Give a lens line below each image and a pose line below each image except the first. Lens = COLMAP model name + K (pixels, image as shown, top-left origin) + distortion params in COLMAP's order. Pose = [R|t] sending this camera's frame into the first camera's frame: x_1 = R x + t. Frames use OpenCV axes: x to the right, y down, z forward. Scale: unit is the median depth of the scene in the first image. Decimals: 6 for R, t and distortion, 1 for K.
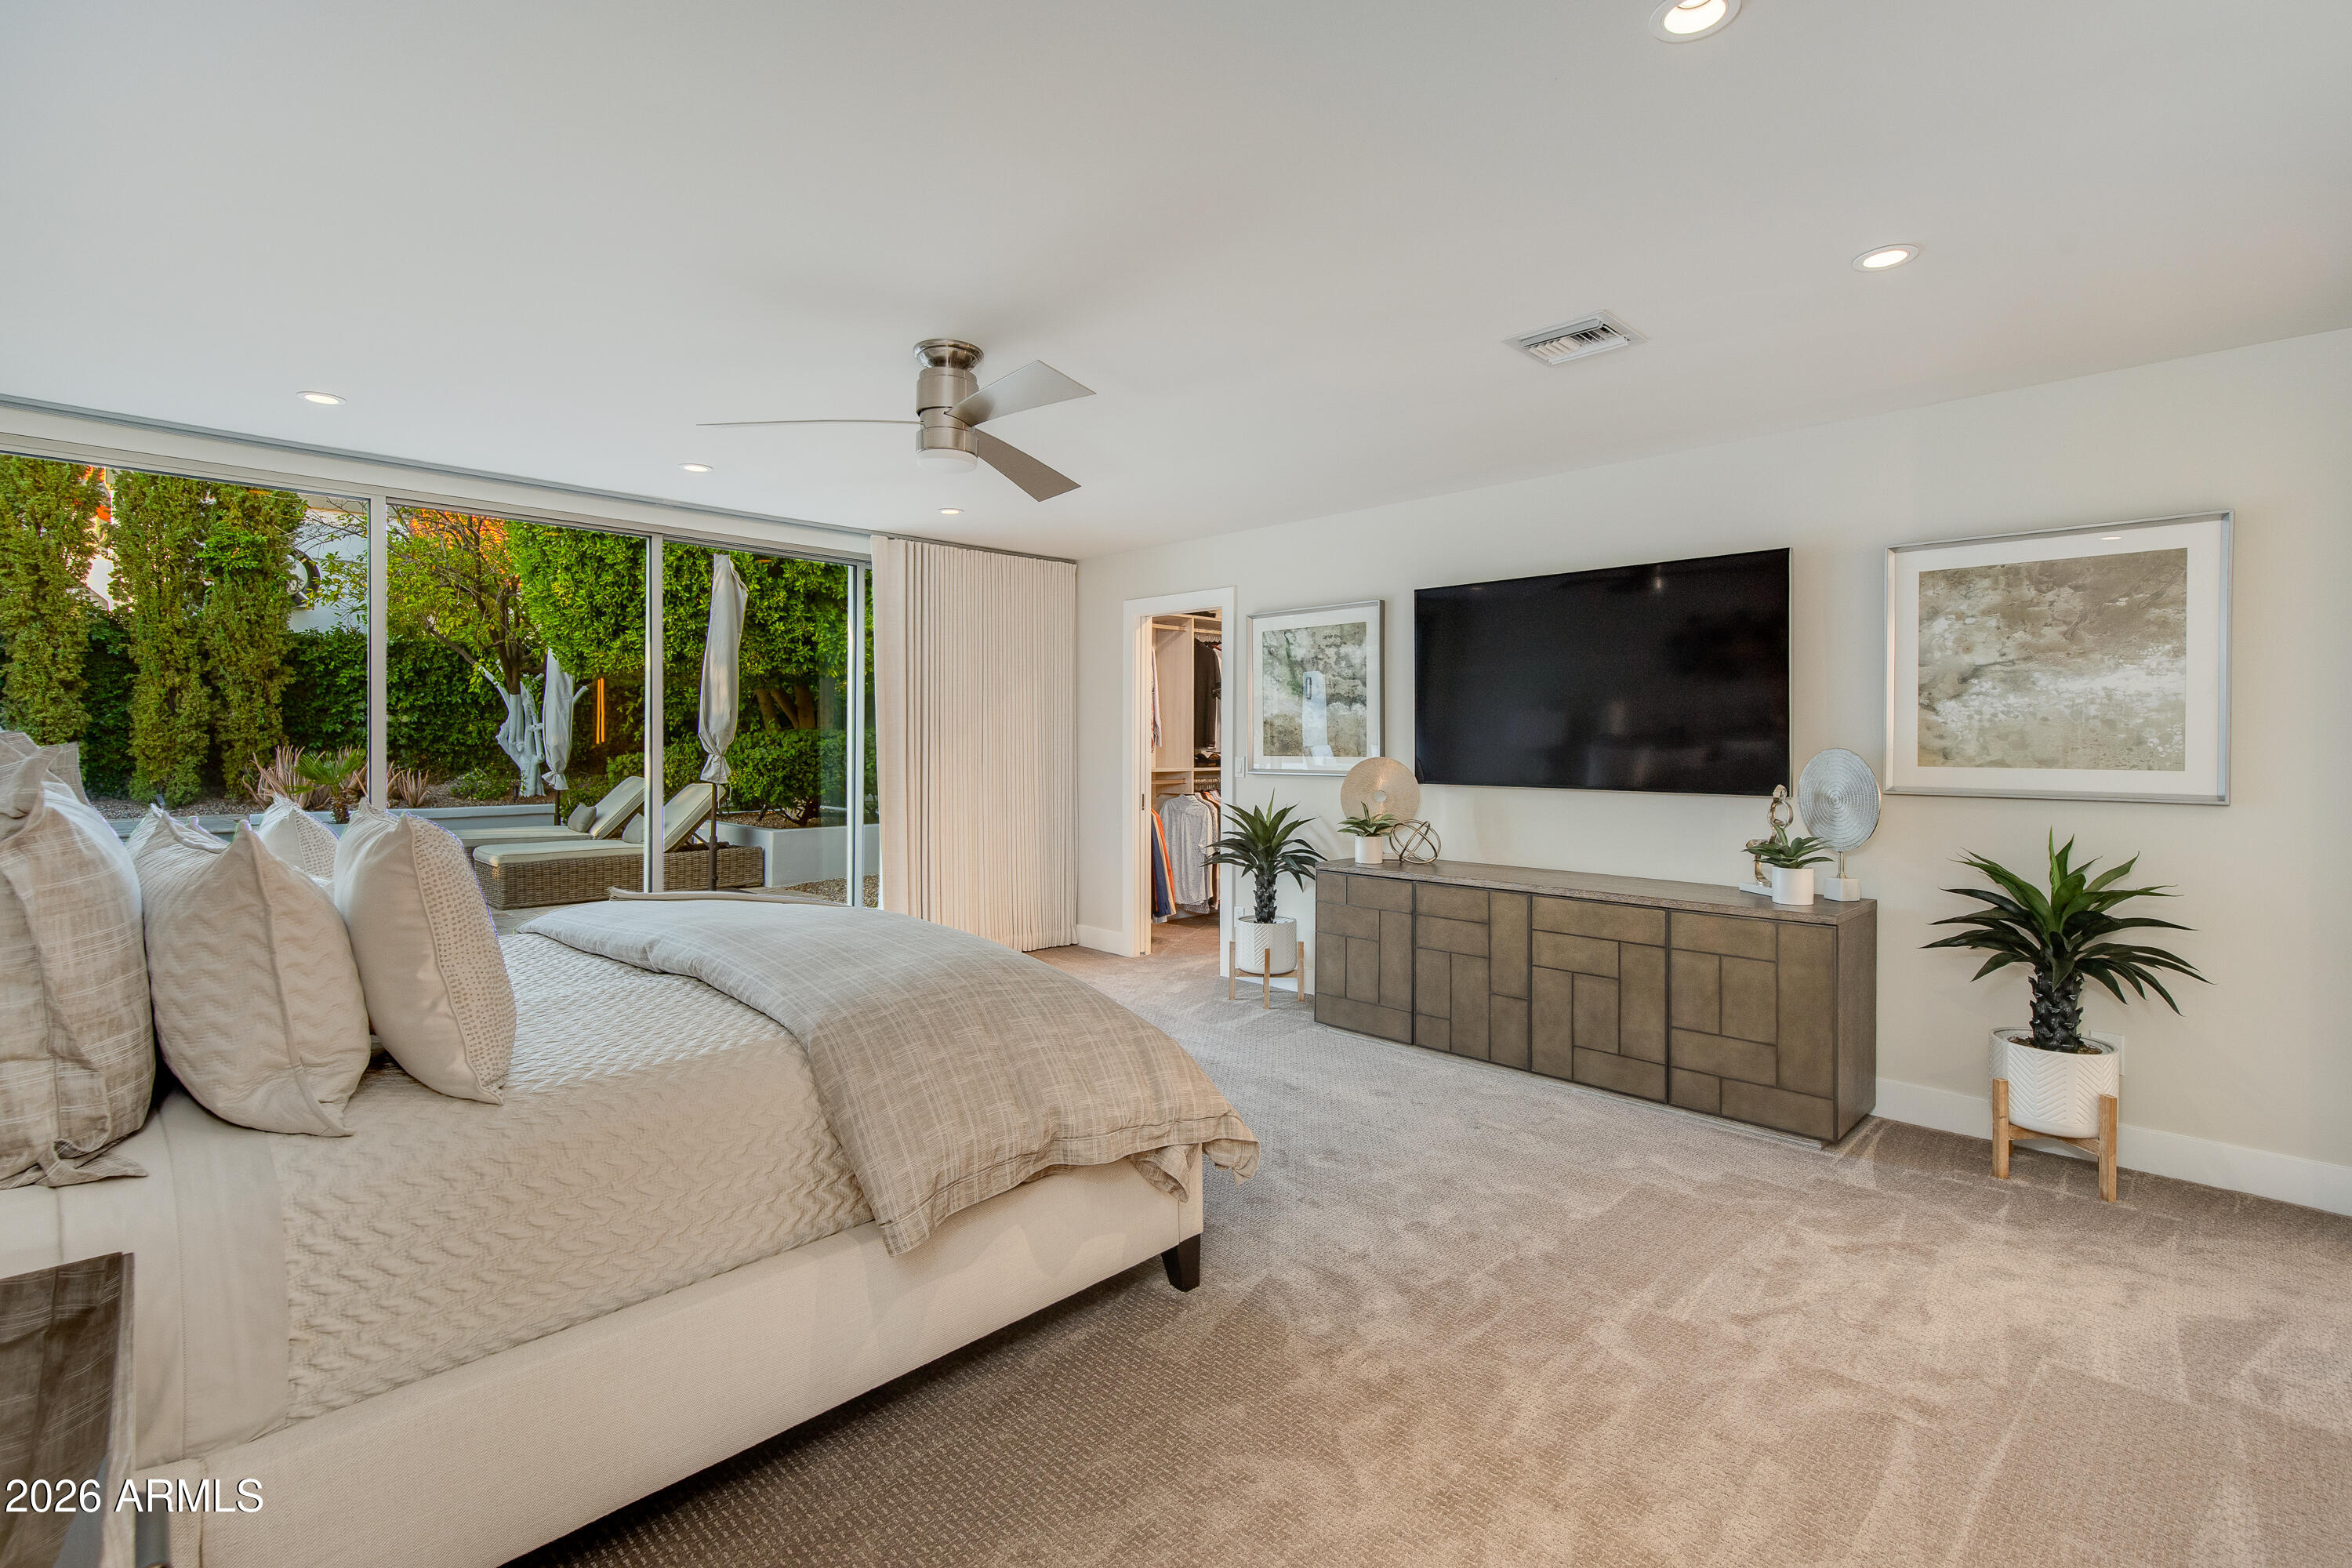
lens RADIAL K [[1078.0, 0, 1172.1], [0, 1078.0, 774.4], [0, 0, 1]] dist [-0.001377, -0.000175]
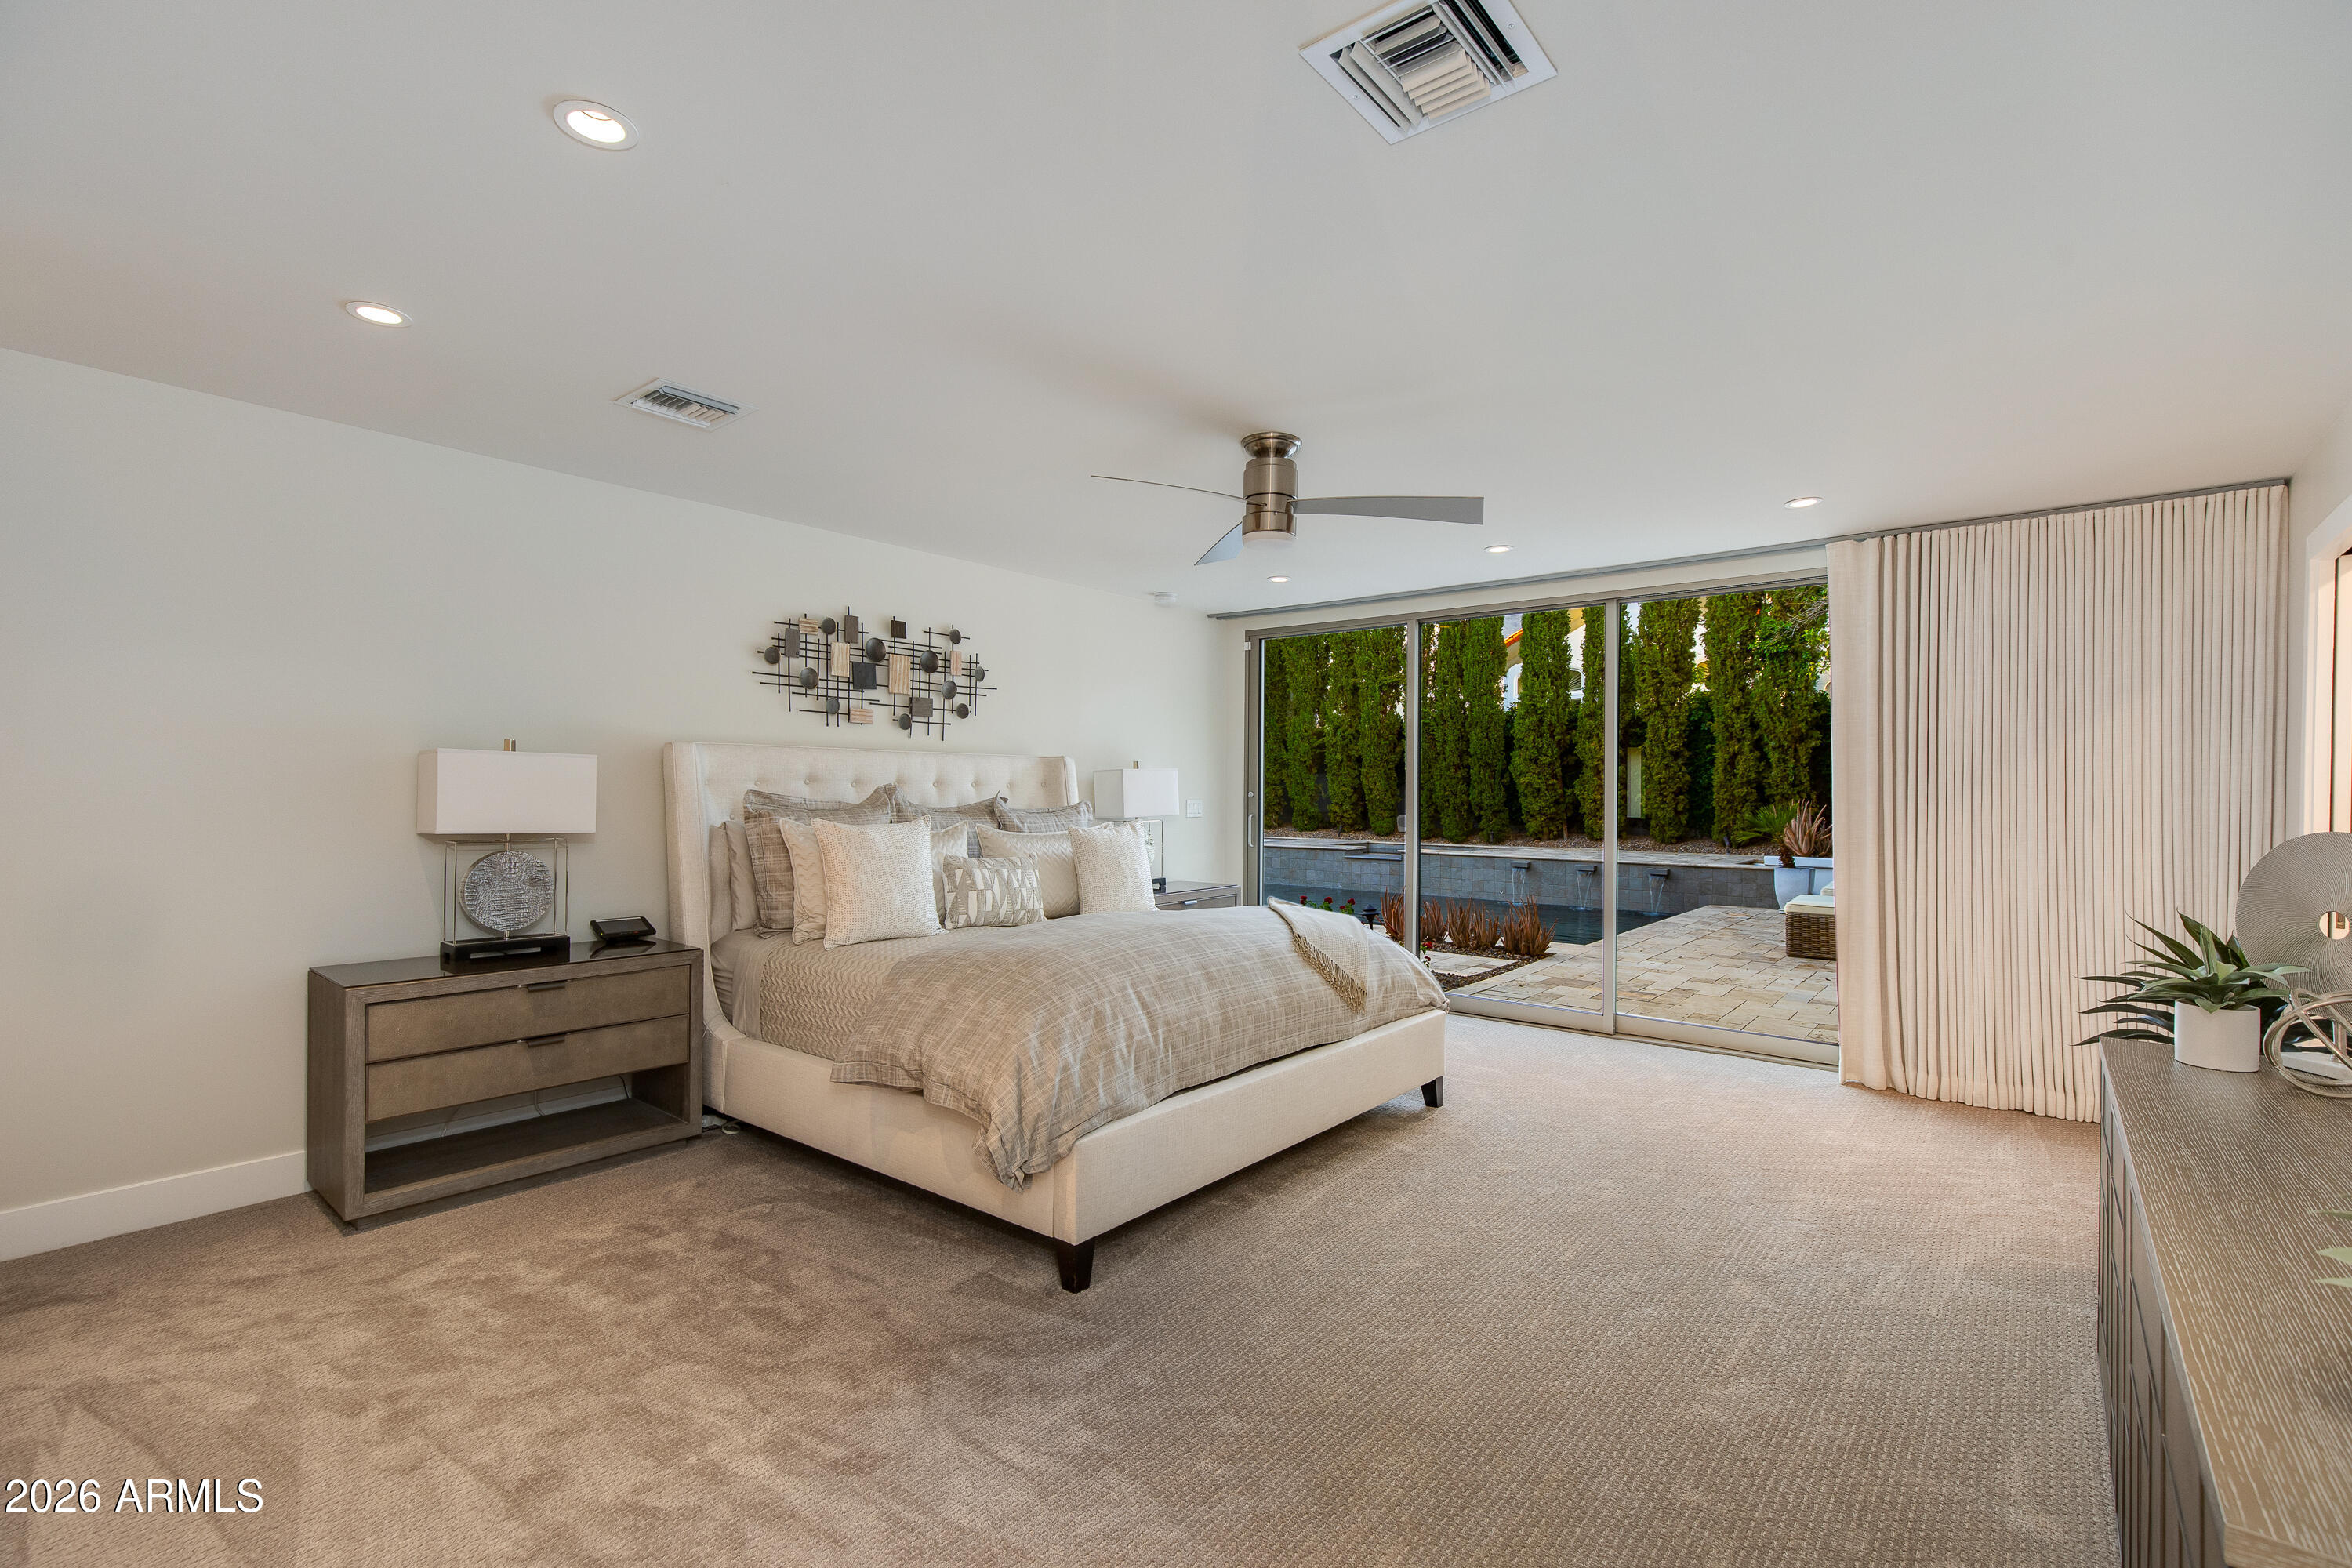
lens RADIAL K [[1032.3, 0, 1173.9], [0, 1032.3, 835.1], [0, 0, 1]] dist [-0.001180, -0.000174]
pose [[0.083638, 0.042078, -0.995607, 0.248066], [-0.036353, 0.998572, 0.039149, -0.007503], [0.995833, 0.032919, 0.085048, 0.237003]]
